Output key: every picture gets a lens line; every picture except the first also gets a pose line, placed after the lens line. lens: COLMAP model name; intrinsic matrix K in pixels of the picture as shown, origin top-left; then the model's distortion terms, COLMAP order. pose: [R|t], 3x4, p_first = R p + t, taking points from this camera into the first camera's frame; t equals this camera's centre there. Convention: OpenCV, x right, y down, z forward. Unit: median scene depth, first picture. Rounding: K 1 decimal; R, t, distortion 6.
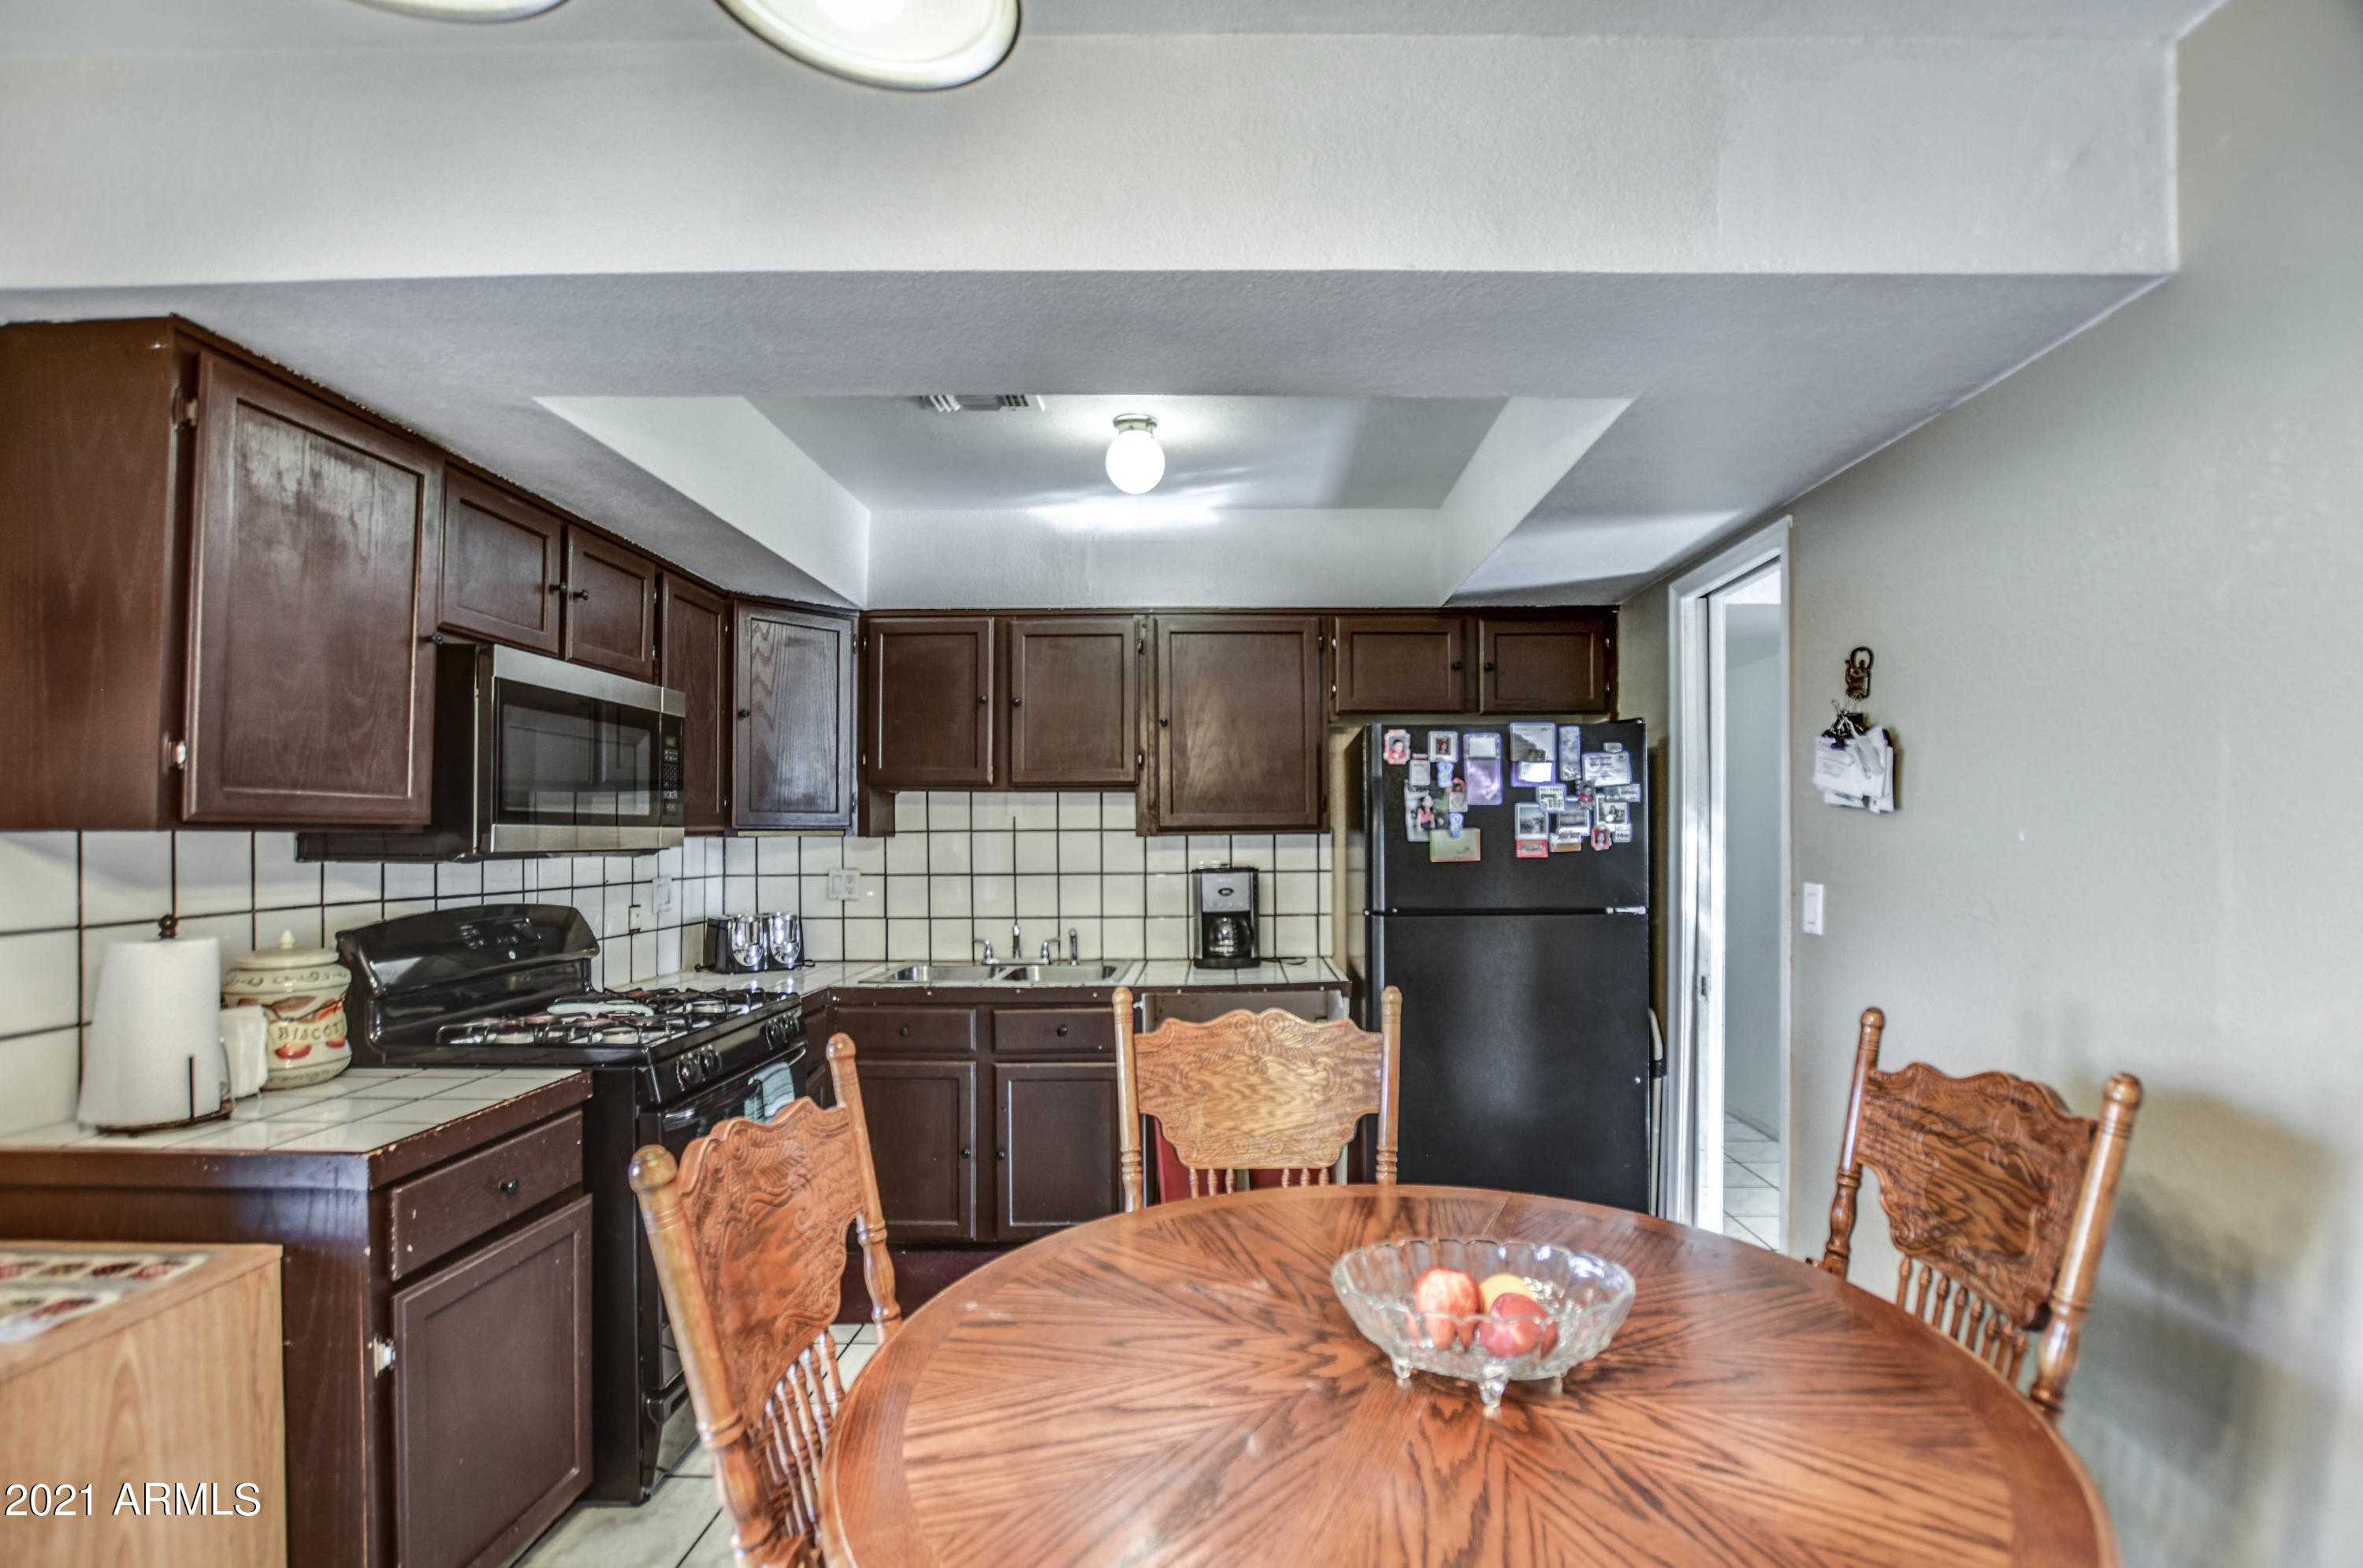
lens RADIAL K [[1053.5, 0, 1203.9], [0, 1053.5, 825.8], [0, 0, 1]] dist [-0.024273, 0.001967]
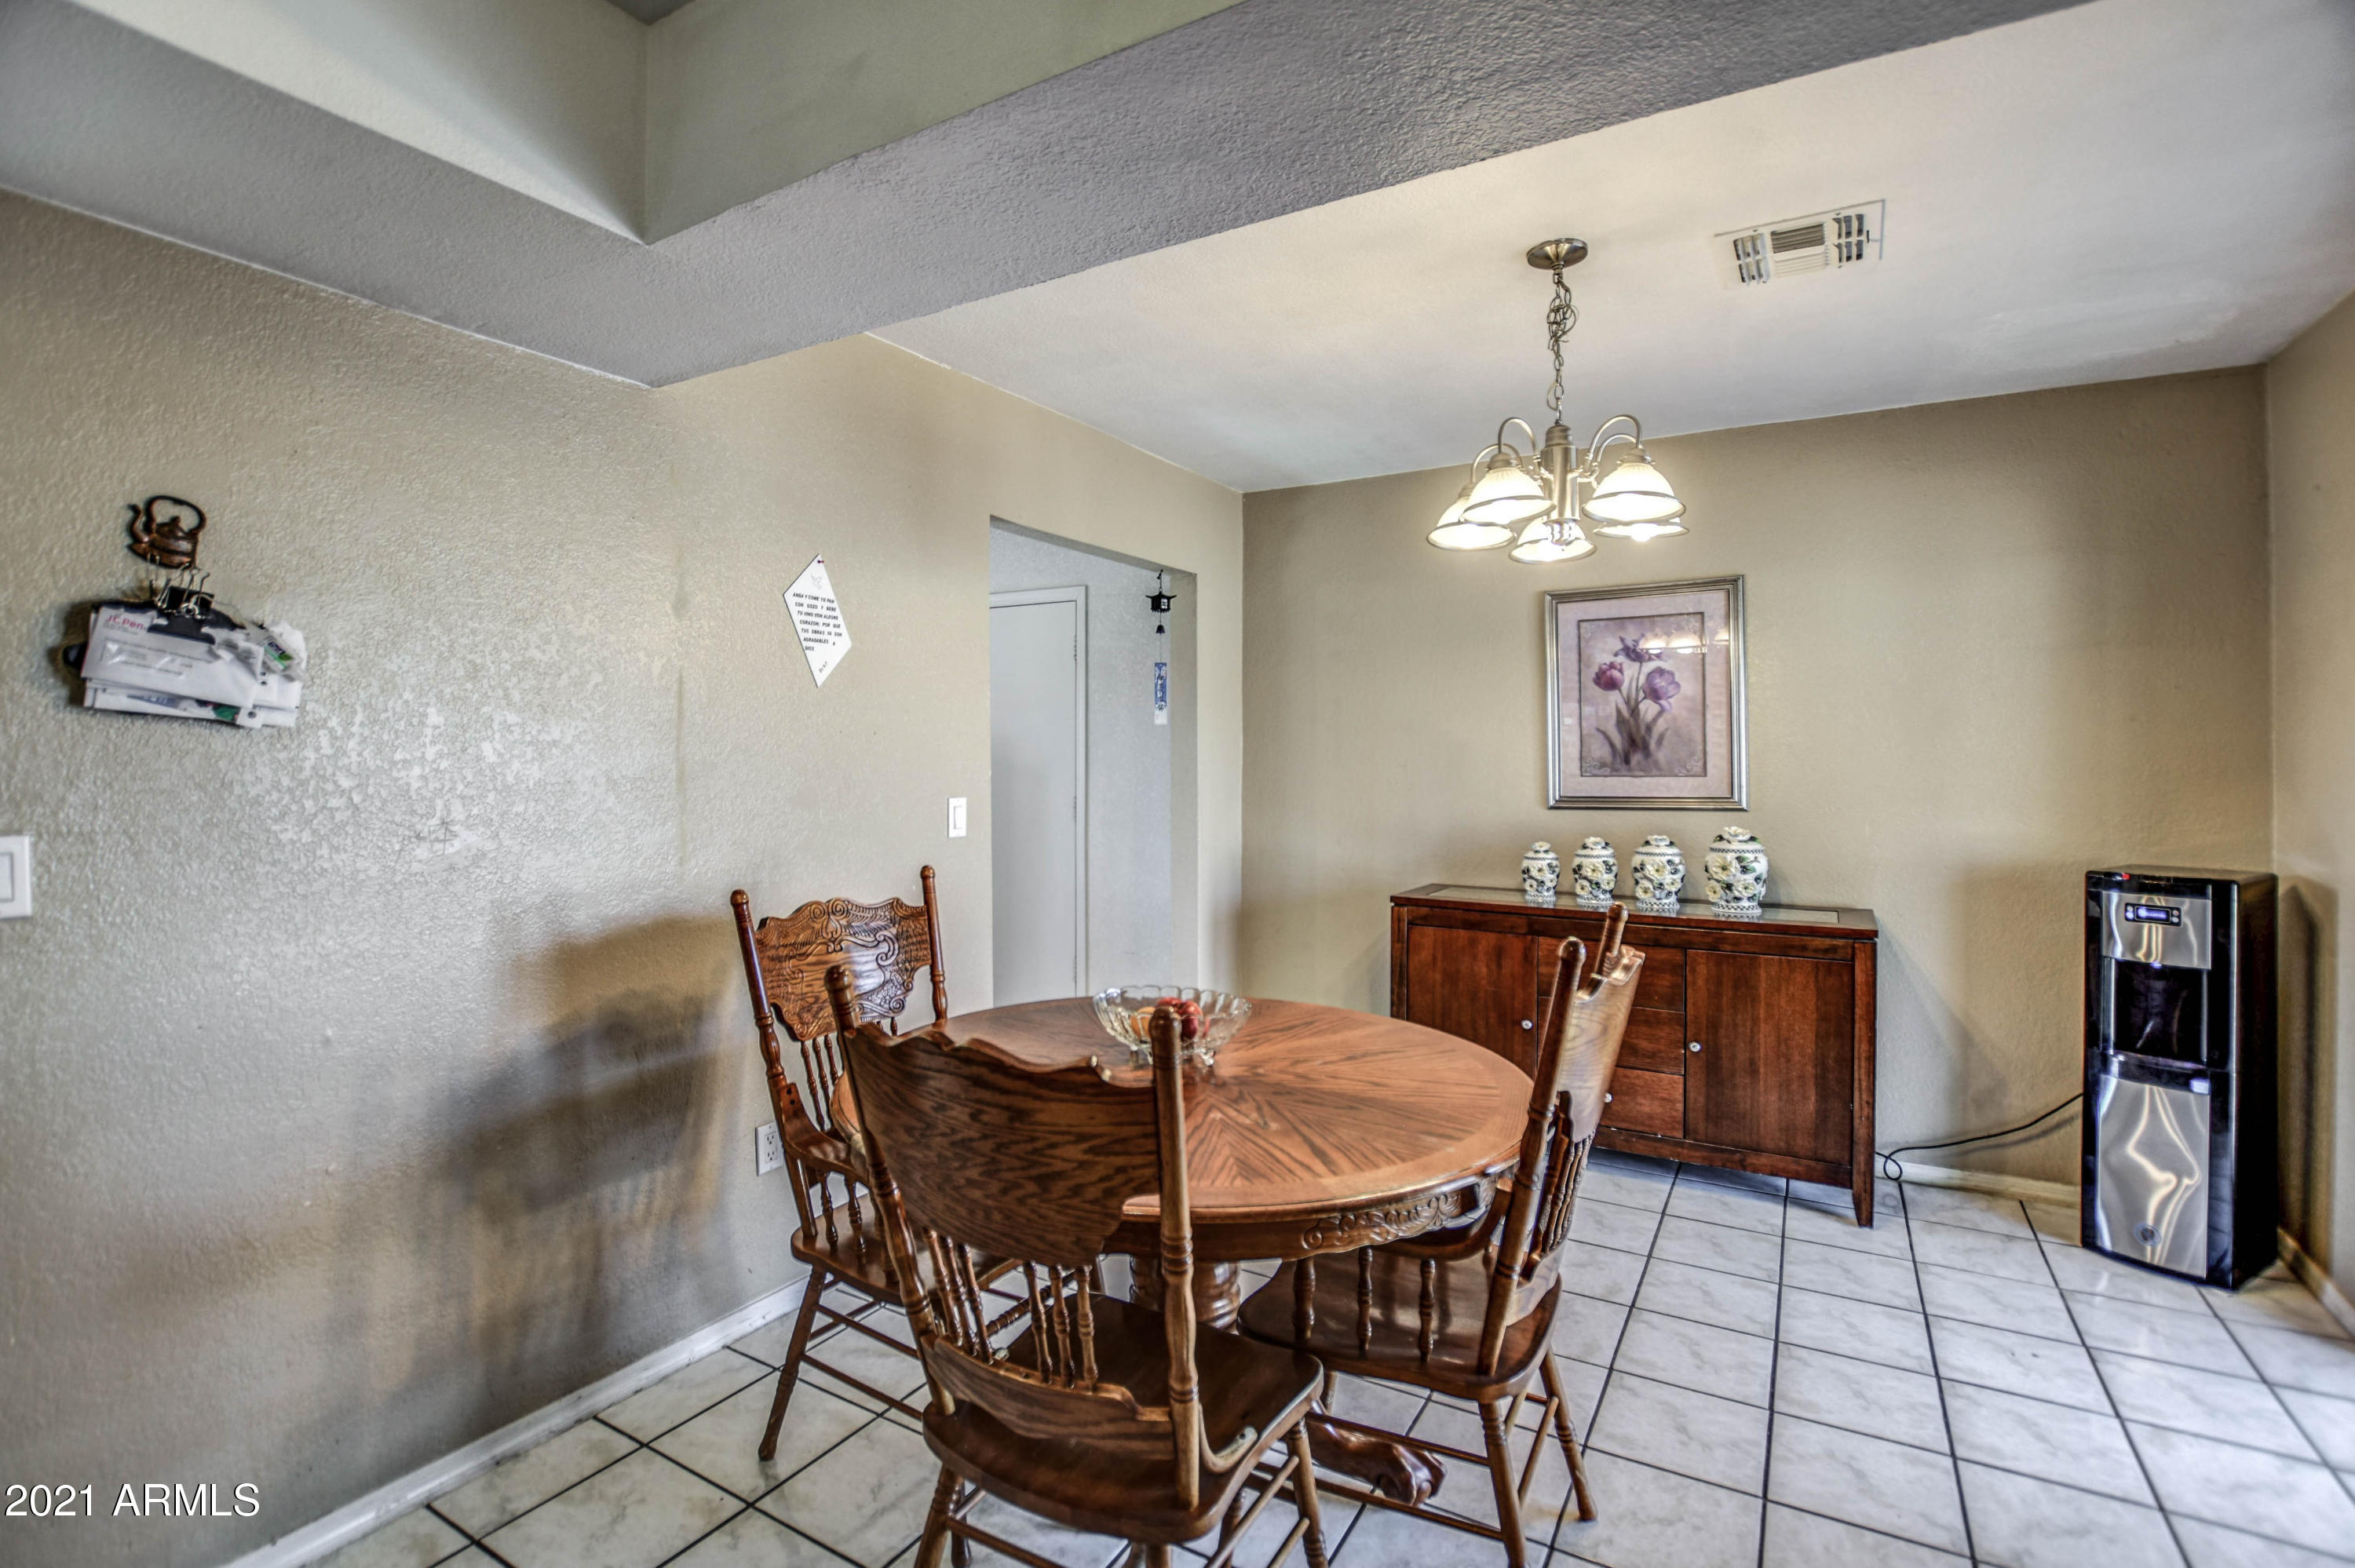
lens RADIAL K [[1049.7, 0, 1186.3], [0, 1049.7, 778.6], [0, 0, 1]] dist [-0.024273, 0.001967]
pose [[-0.870596, 0.005068, 0.491973, -0.251098], [0.008429, 0.999954, 0.004614, 0.020071], [-0.491927, 0.008163, -0.870598, 0.953923]]
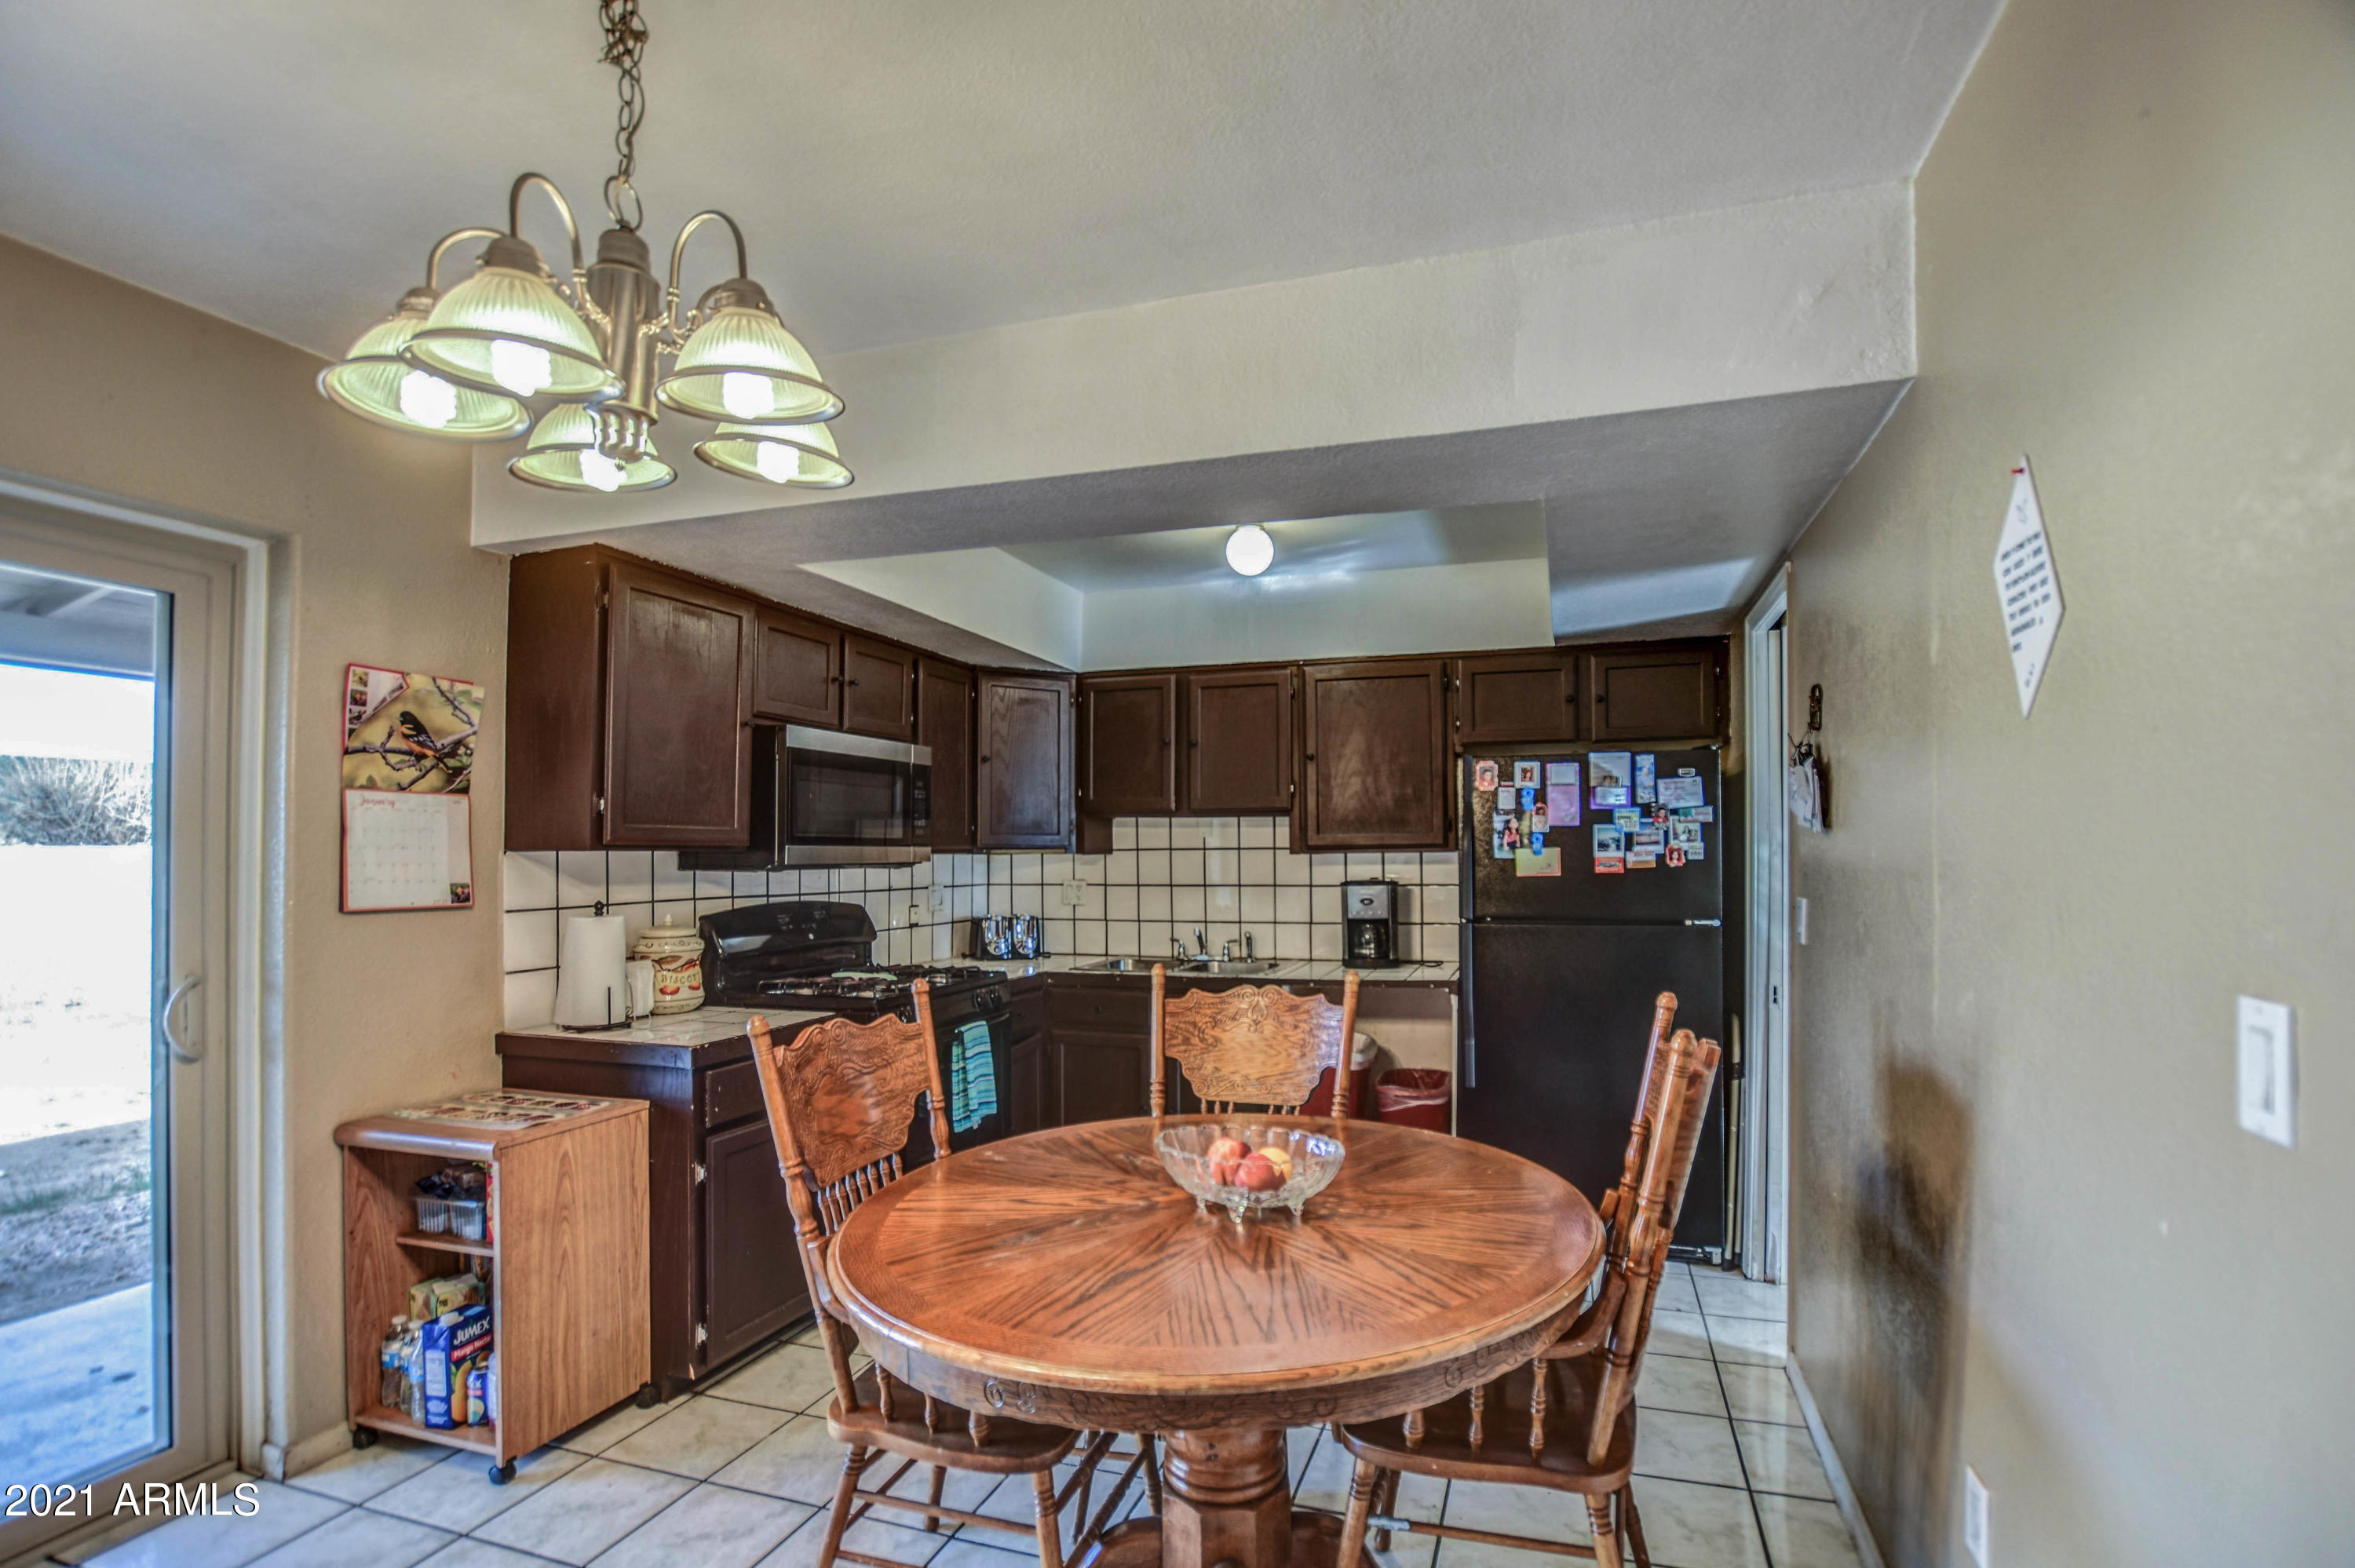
lens RADIAL K [[1049.7, 0, 1229.5], [0, 1049.7, 839.8], [0, 0, 1]] dist [-0.024273, 0.001967]
pose [[0.957039, -0.003003, -0.289943, 0.264559], [0.002103, 0.999992, -0.003414, -0.002392], [0.289951, 0.002658, 0.957038, -0.180819]]
